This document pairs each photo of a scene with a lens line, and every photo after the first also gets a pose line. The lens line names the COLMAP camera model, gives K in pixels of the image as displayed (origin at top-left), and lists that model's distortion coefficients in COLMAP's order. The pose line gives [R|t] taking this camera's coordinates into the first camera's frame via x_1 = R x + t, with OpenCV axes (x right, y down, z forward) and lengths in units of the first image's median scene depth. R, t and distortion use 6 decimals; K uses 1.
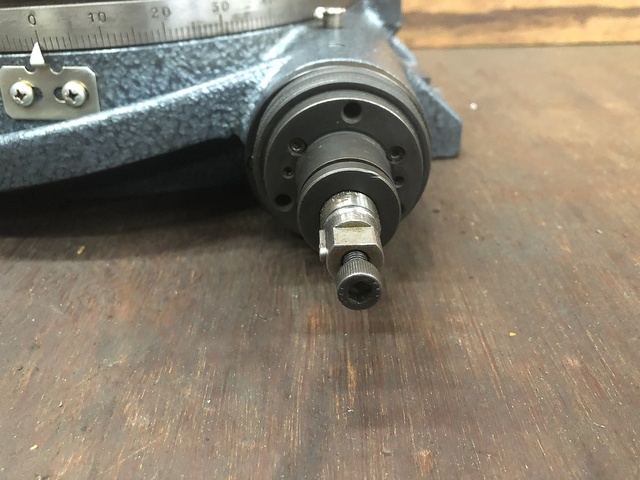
lens RADIAL K [[524.2, 0, 320.0], [0, 524.2, 240.0], [0, 0, 1]] dist [-0.015643, 0.004543]
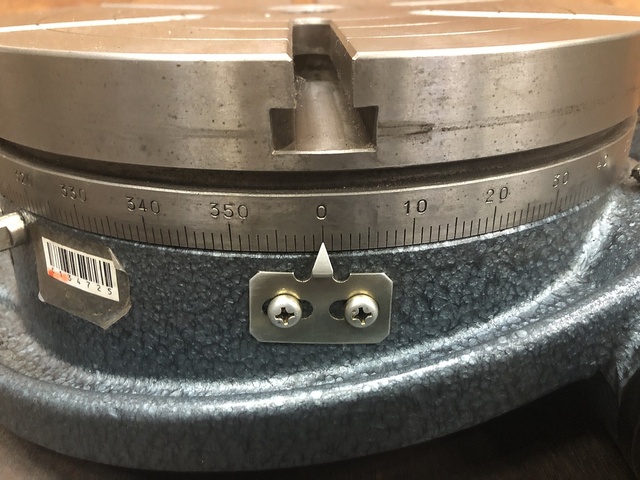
lens RADIAL K [[524.2, 0, 320.0], [0, 524.2, 240.0], [0, 0, 1]] dist [-0.015643, 0.004543]
pose [[0.999888, 0.007500, 0.012979, -0.535755], [-0.006369, 0.996350, -0.085122, -0.313765], [-0.013570, 0.085030, 0.996286, 0.325798]]
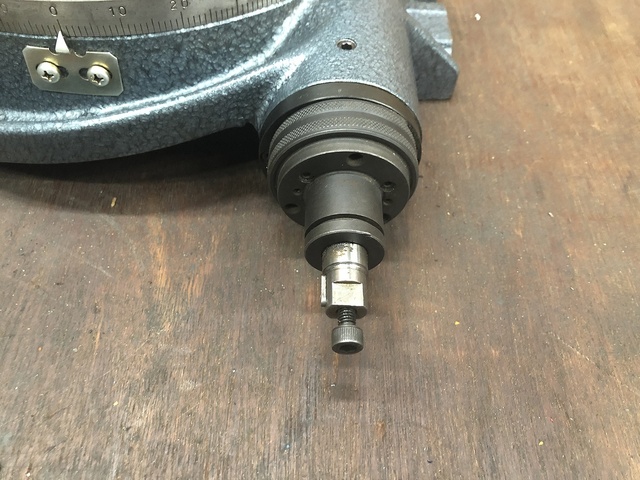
lens RADIAL K [[522.8, 0, 321.8], [0, 522.8, 213.1], [0, 0, 1]] dist [-0.000178, -0.000217]
pose [[0.996901, 0.061714, 0.048784, -0.051624], [-0.075742, 0.920510, 0.383307, -0.466599], [-0.021251, -0.385814, 0.922332, -0.103789]]
